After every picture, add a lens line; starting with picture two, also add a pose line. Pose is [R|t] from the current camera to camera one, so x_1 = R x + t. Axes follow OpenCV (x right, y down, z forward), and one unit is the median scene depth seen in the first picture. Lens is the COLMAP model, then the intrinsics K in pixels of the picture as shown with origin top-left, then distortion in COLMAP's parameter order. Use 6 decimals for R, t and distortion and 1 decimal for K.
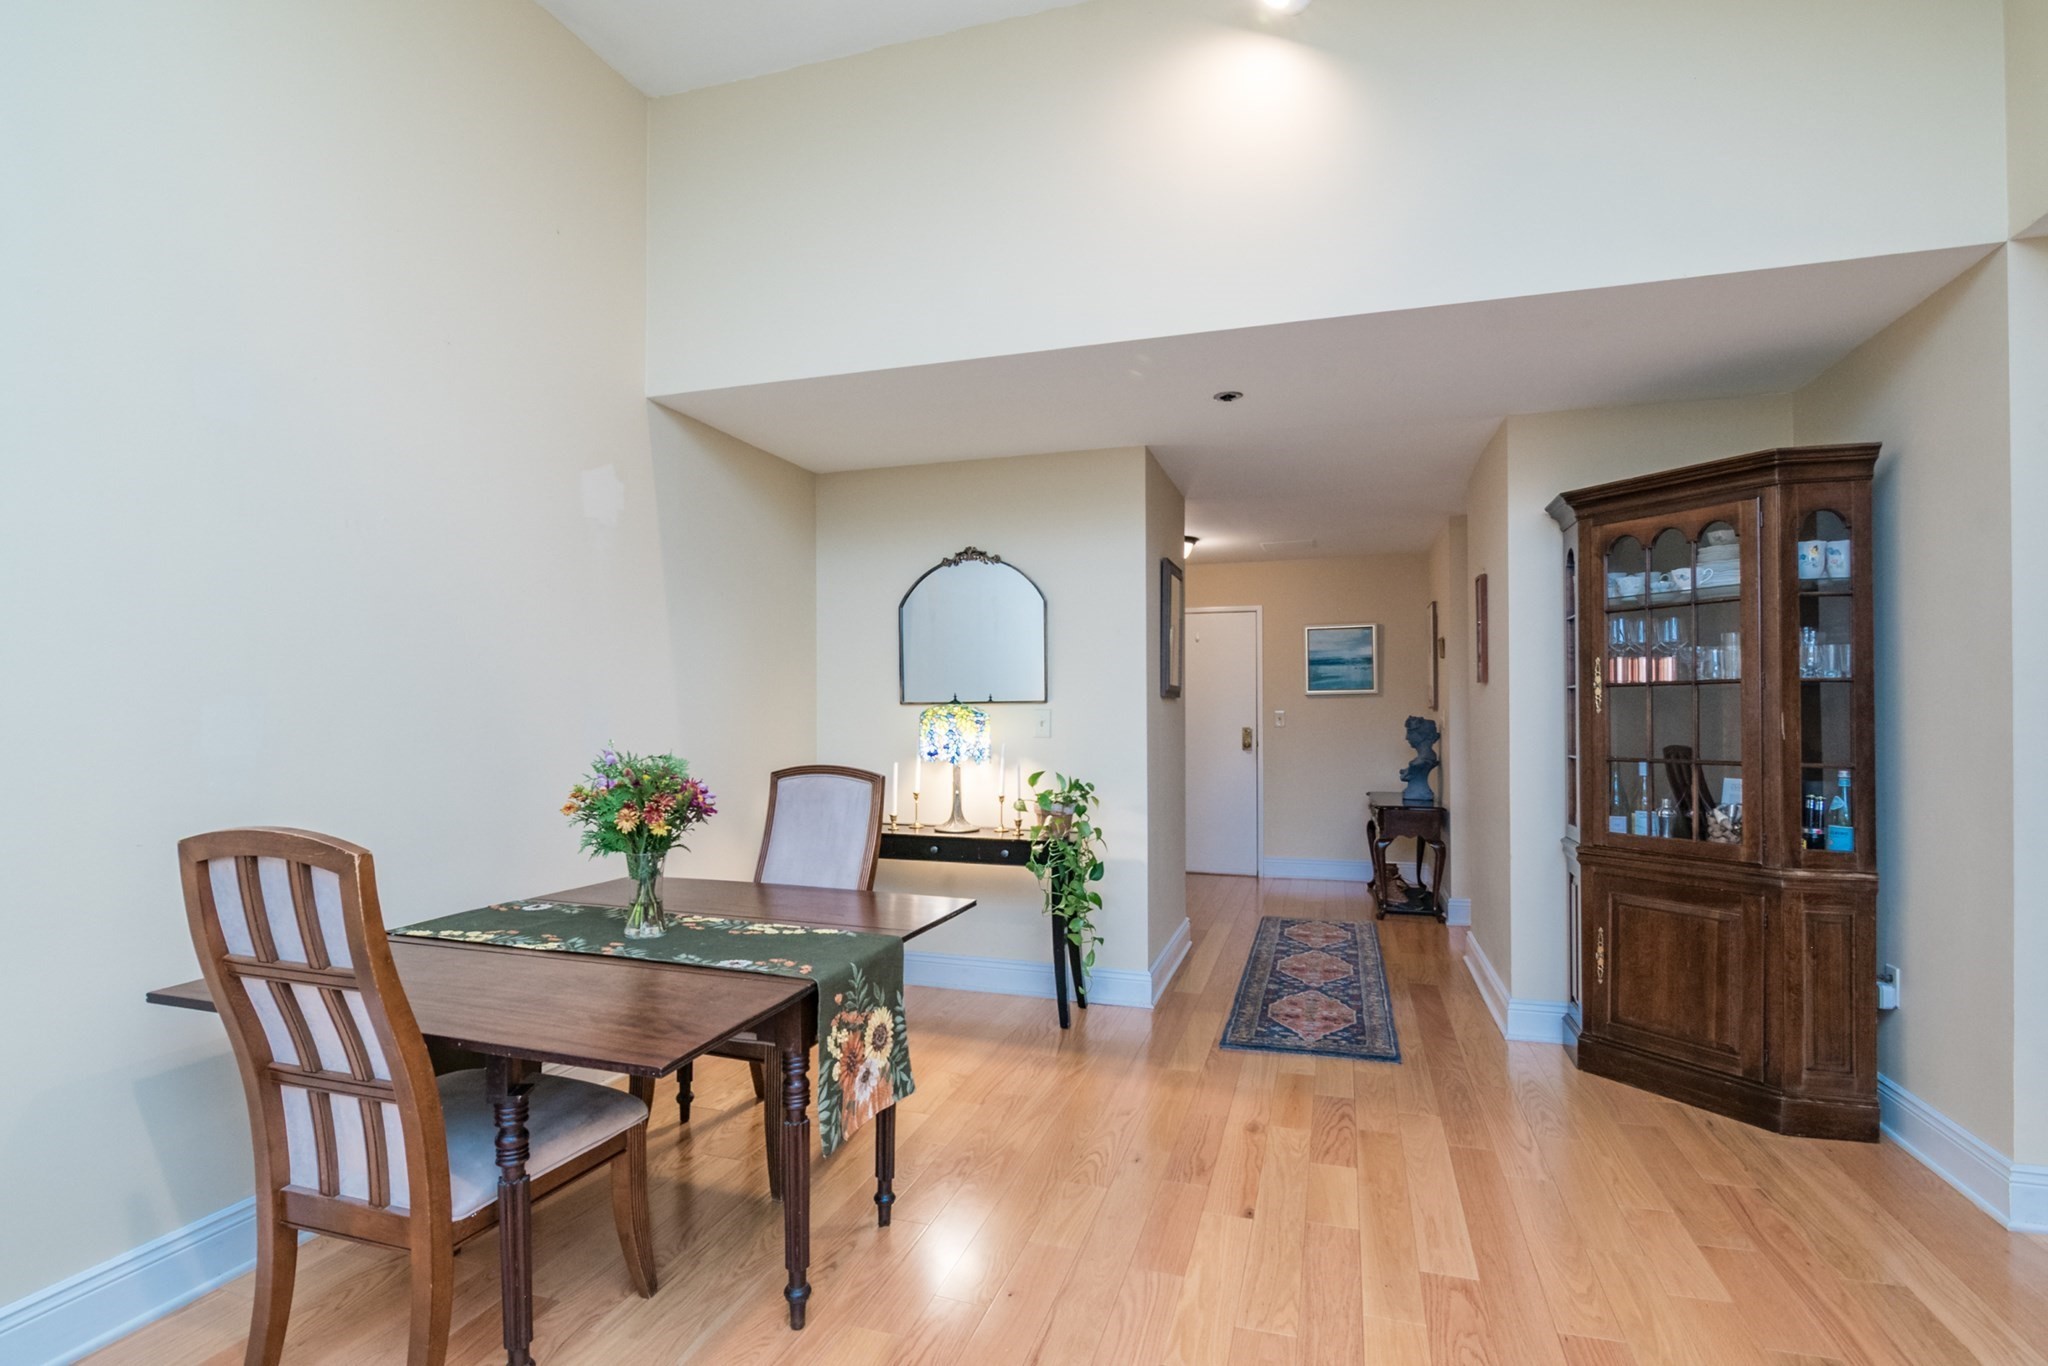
lens RADIAL K [[992.7, 0, 1005.3], [0, 992.7, 700.5], [0, 0, 1]] dist [-0.004497, -0.005617]
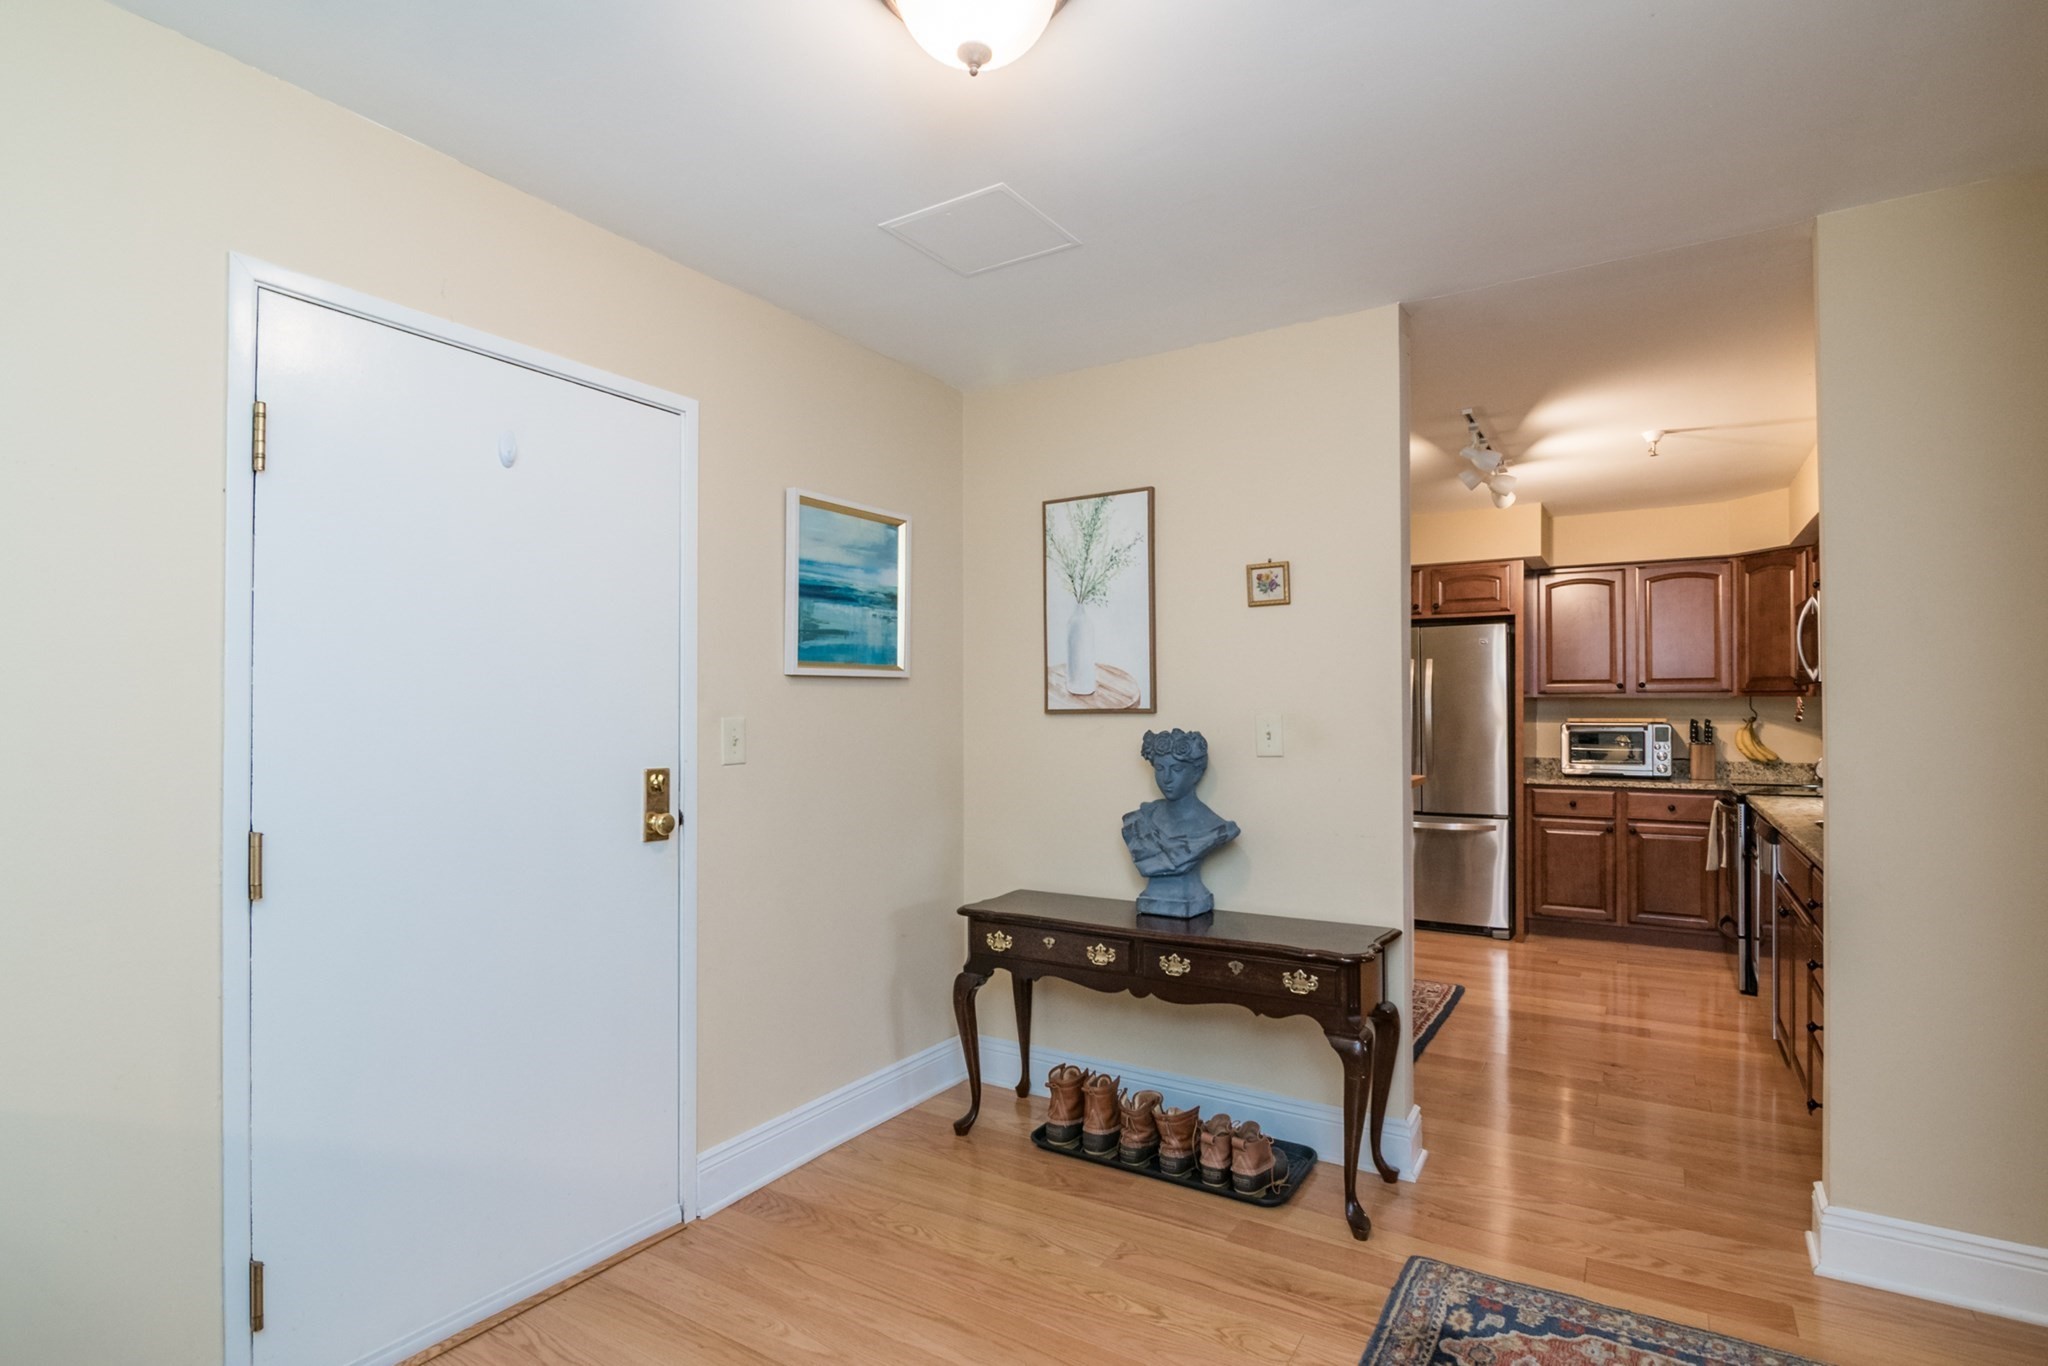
lens RADIAL K [[992.7, 0, 1005.3], [0, 992.7, 700.5], [0, 0, 1]] dist [-0.004497, -0.005617]
pose [[0.249500, 0.017182, 0.968222, -0.073839], [-0.010524, 0.999832, -0.015031, 0.017024], [-0.968318, -0.006439, 0.249638, 1.568823]]
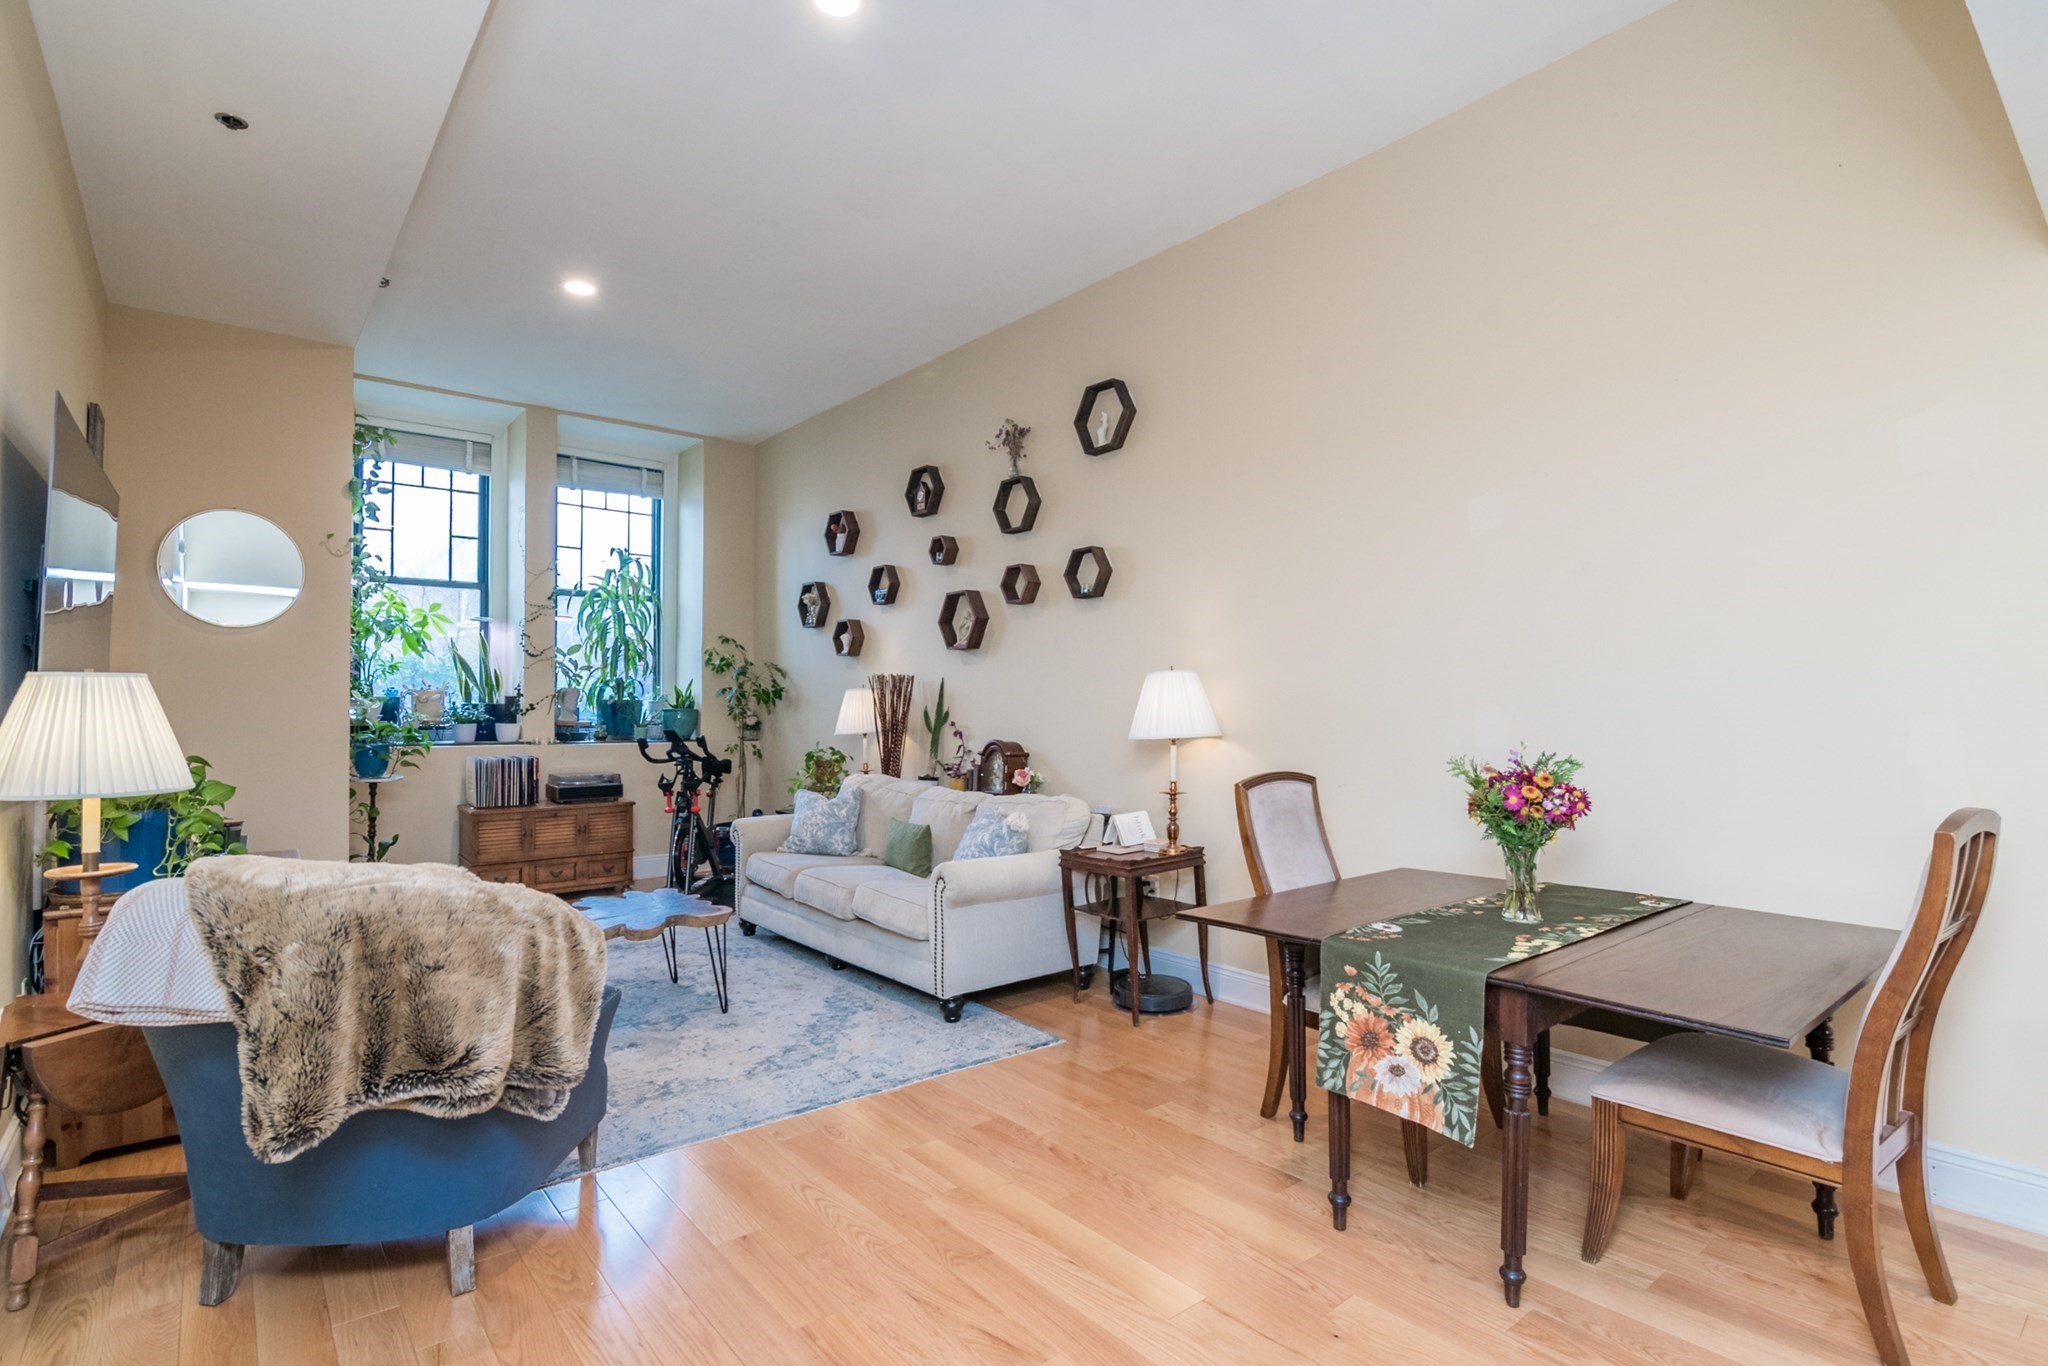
lens RADIAL K [[1006.2, 0, 984.1], [0, 1006.2, 692.9], [0, 0, 1]] dist [-0.000460, -0.000150]
pose [[-0.564853, -0.012792, -0.825093, 0.554433], [0.008057, 0.999747, -0.021016, 0.004145], [0.825153, -0.018519, -0.564606, 0.716827]]
